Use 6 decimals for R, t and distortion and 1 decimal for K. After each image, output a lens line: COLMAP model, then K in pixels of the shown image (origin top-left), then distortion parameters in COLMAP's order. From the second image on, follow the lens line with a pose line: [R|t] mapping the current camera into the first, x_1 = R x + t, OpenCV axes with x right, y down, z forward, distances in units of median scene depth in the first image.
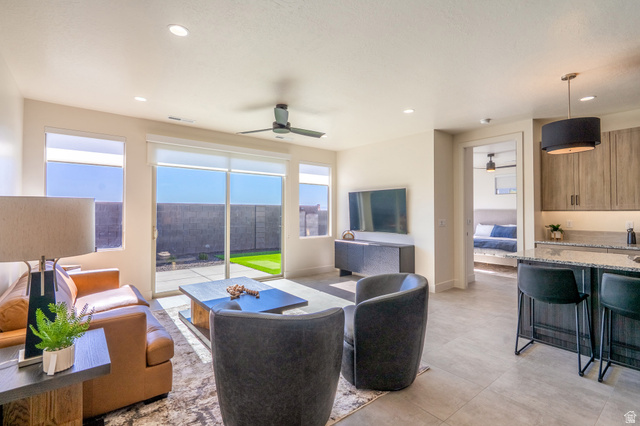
lens RADIAL K [[298.3, 0, 319.8], [0, 298.3, 206.8], [0, 0, 1]] dist [-0.001412, -0.000060]
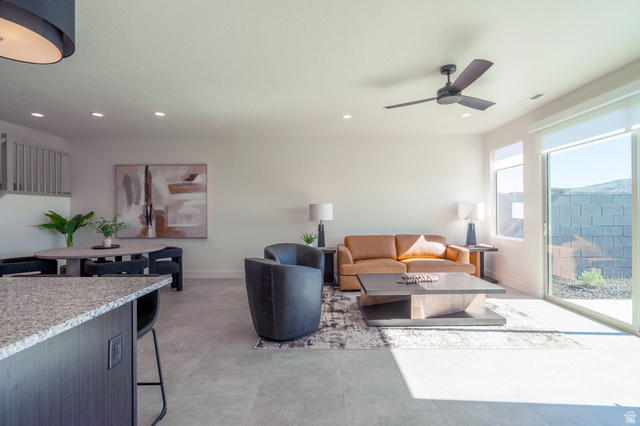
lens RADIAL K [[289.1, 0, 320.0], [0, 289.1, 213.0], [0, 0, 1]] dist [-0.003707, -0.000541]
pose [[-0.630726, 0.006907, -0.775975, 0.610545], [0.021990, 0.999718, -0.008976, 0.036803], [0.775694, -0.022725, -0.630700, 1.100361]]
